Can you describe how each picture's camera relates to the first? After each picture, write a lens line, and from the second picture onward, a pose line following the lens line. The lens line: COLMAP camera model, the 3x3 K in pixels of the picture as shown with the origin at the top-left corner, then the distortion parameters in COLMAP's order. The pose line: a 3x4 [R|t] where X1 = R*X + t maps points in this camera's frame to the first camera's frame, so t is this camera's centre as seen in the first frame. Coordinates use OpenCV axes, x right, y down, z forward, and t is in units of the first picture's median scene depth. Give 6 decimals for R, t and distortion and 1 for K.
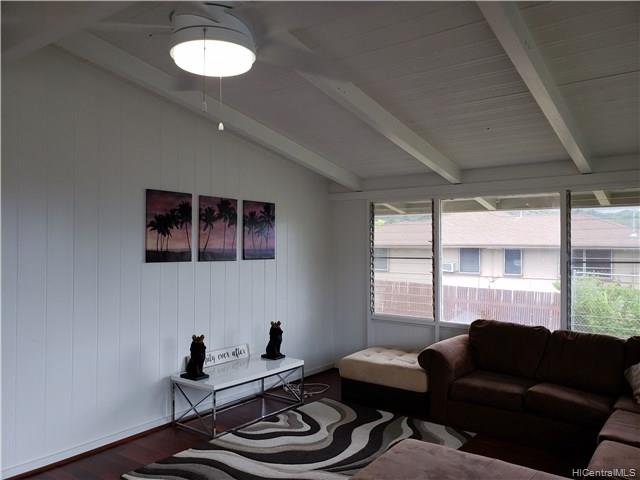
lens RADIAL K [[467.2, 0, 320.0], [0, 467.2, 240.0], [0, 0, 1]] dist [-0.003223, -0.001004]
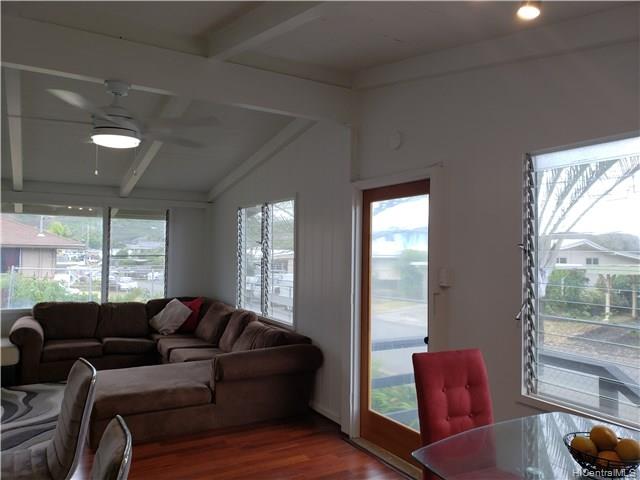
lens RADIAL K [[490.6, 0, 320.0], [0, 490.6, 240.0], [0, 0, 1]] dist [-0.026266, -0.000452]
pose [[0.374556, 0.028279, 0.926773, -0.640330], [-0.032529, 0.999320, -0.017346, 0.001290], [-0.926633, -0.023650, 0.375221, -0.187943]]
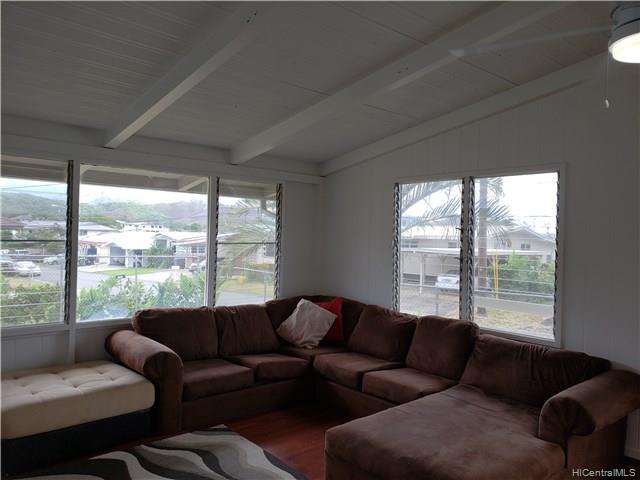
lens RADIAL K [[490.6, 0, 320.0], [0, 490.6, 240.0], [0, 0, 1]] dist [-0.026266, -0.000452]
pose [[0.192261, -0.001793, 0.981342, -0.537912], [-0.043374, 0.999006, 0.010323, 0.015803], [-0.980385, -0.044549, 0.191992, 0.556200]]
